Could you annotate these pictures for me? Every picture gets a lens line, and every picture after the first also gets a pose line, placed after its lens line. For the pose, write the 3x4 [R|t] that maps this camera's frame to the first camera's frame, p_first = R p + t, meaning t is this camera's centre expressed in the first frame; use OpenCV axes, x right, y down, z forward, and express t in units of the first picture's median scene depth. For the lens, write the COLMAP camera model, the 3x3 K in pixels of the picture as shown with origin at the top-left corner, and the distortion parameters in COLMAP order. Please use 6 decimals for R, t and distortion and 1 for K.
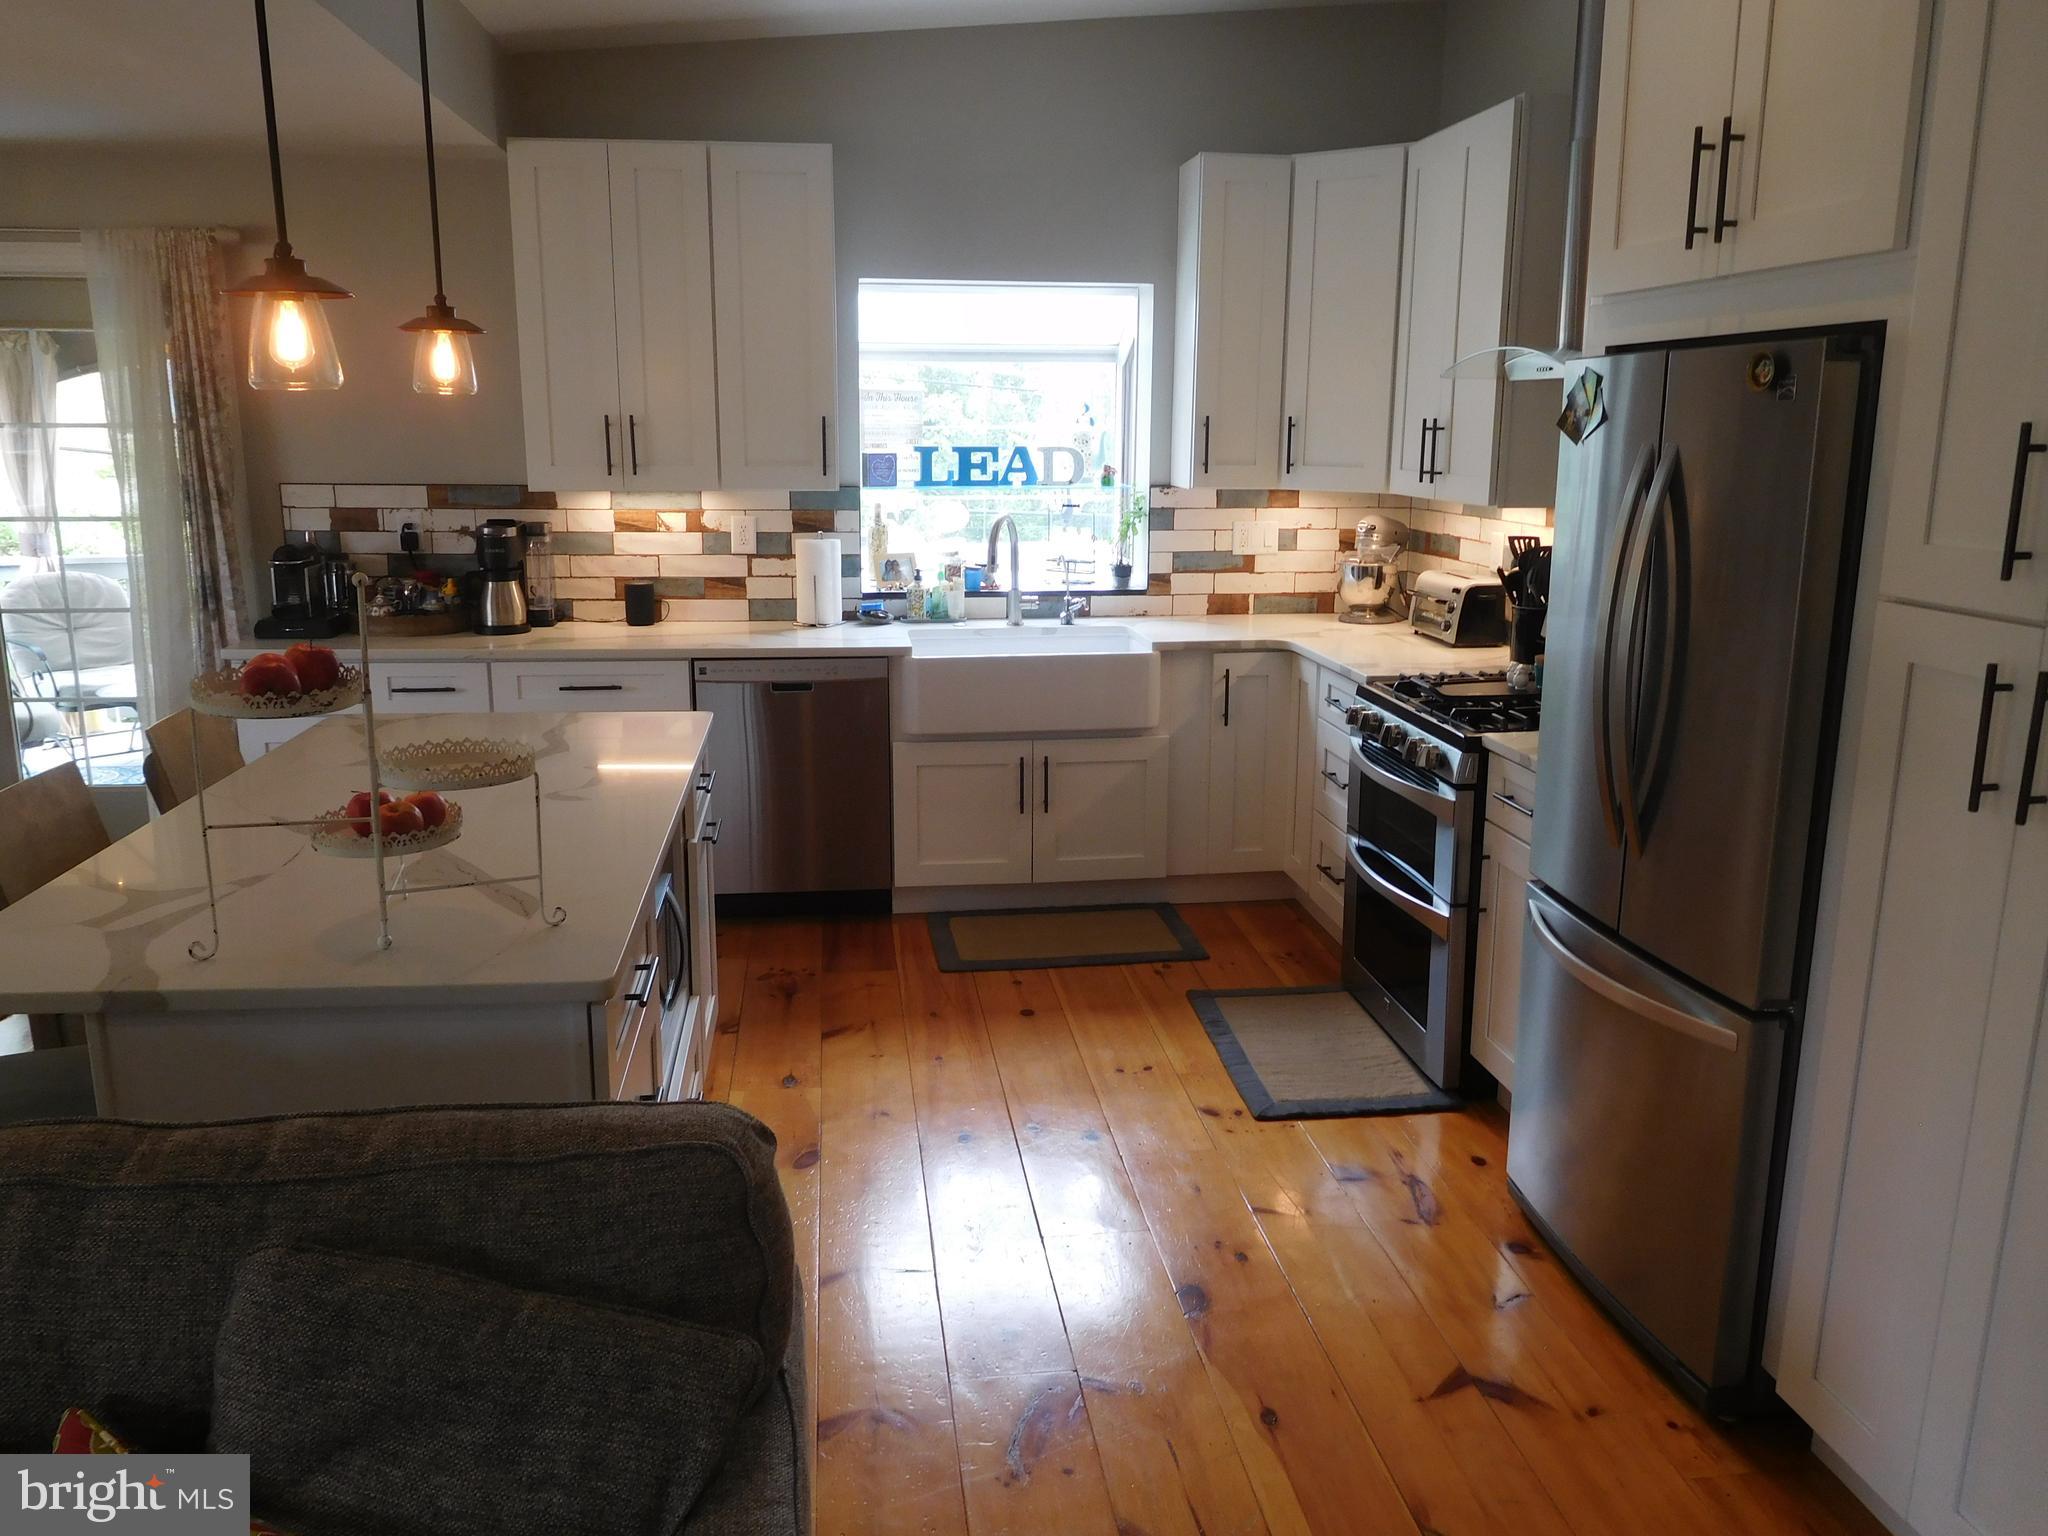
lens RADIAL K [[1515.8, 0, 1011.5], [0, 1515.8, 771.8], [0, 0, 1]] dist [-0.022504, 0.003478]
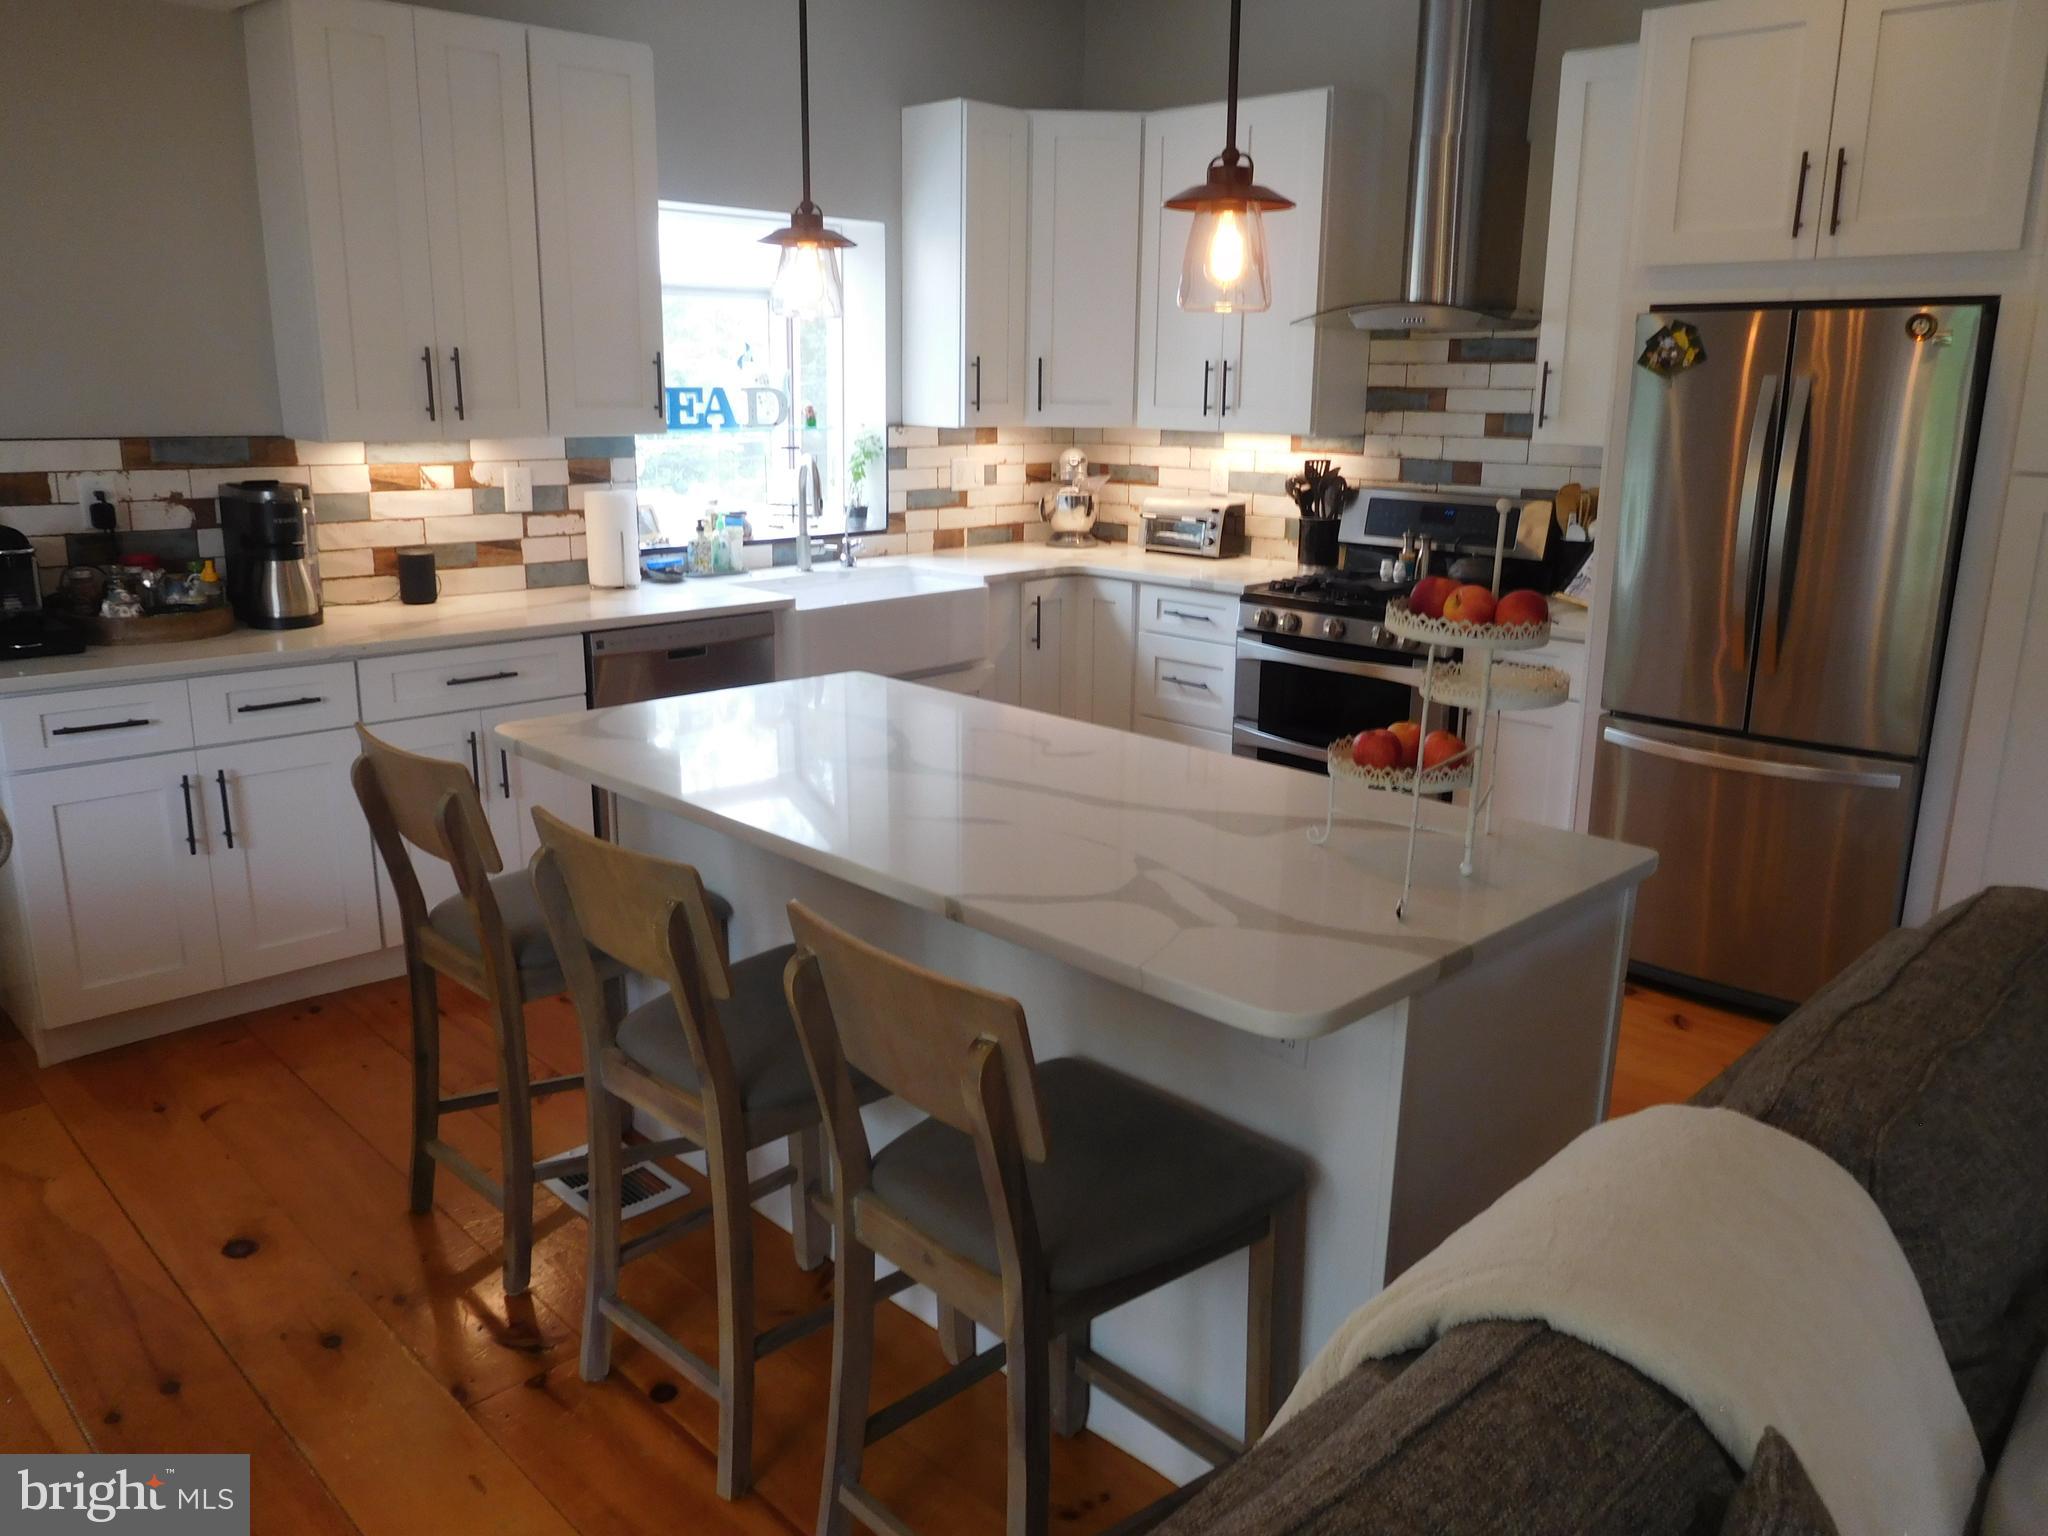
lens RADIAL K [[1515.8, 0, 1003.7], [0, 1515.8, 771.4], [0, 0, 1]] dist [-0.022504, 0.003478]
pose [[0.795907, -0.148671, 0.586881, -0.487176], [0.129916, 0.988738, 0.074285, -0.026020], [-0.591315, 0.017121, 0.806259, 0.146539]]
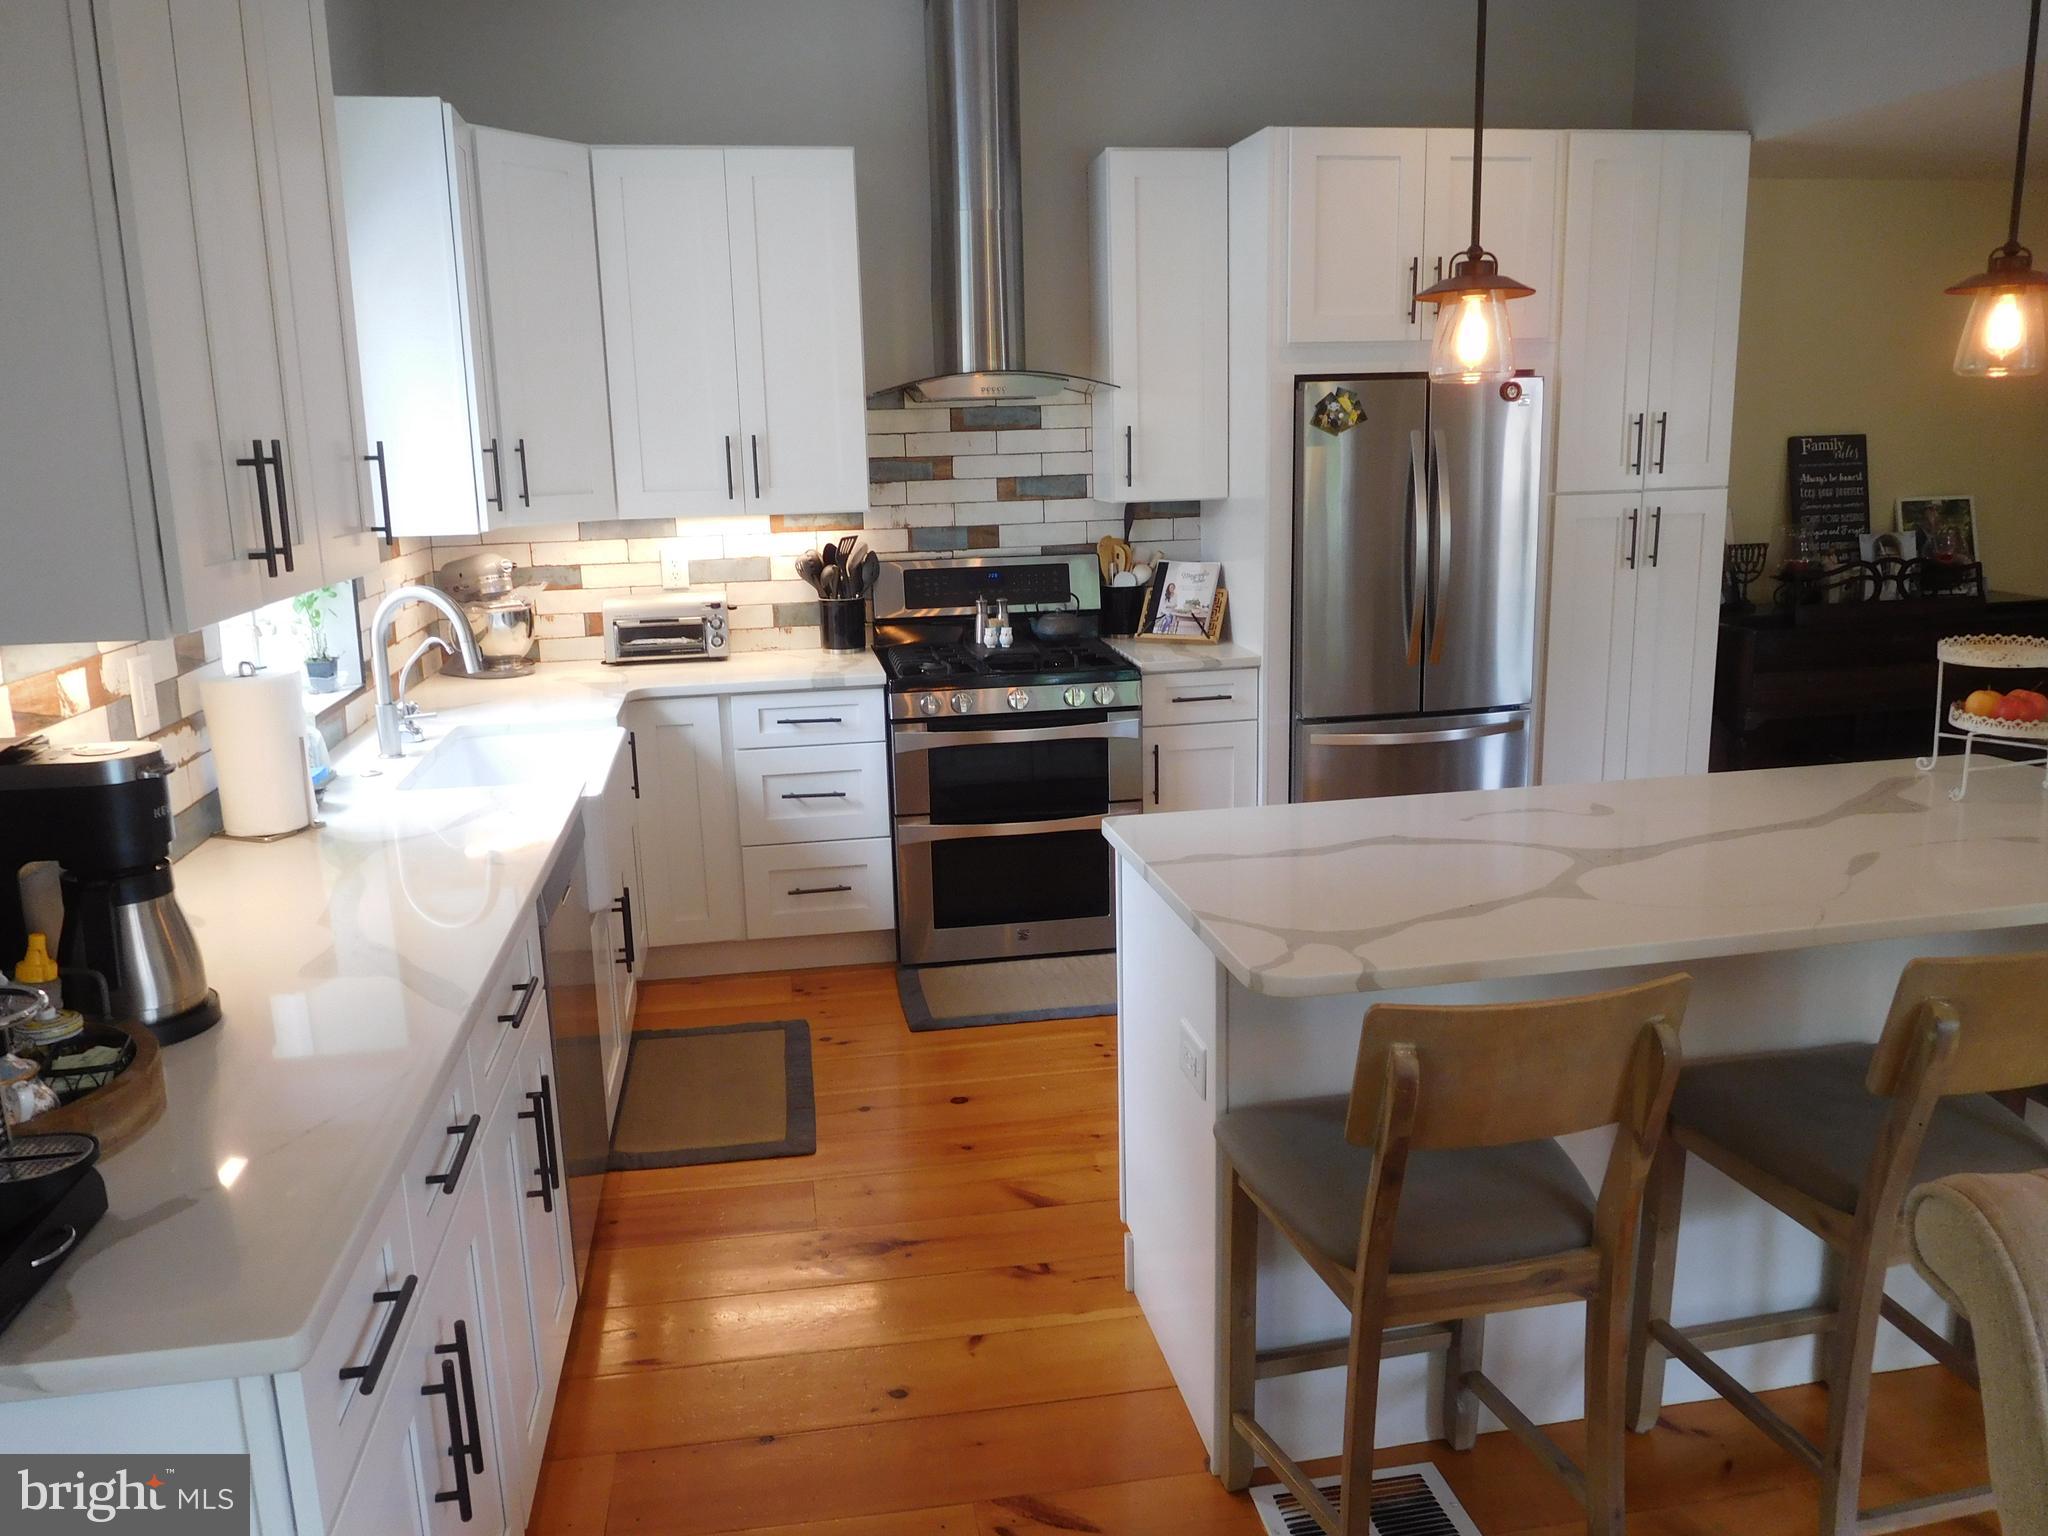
lens RADIAL K [[1515.8, 0, 991.1], [0, 1515.8, 771.7], [0, 0, 1]] dist [-0.022504, 0.003478]
pose [[-0.040390, -0.217762, 0.975166, -0.654949], [0.251315, 0.942373, 0.220848, -0.172279], [-0.967062, 0.253994, 0.016664, 0.744254]]
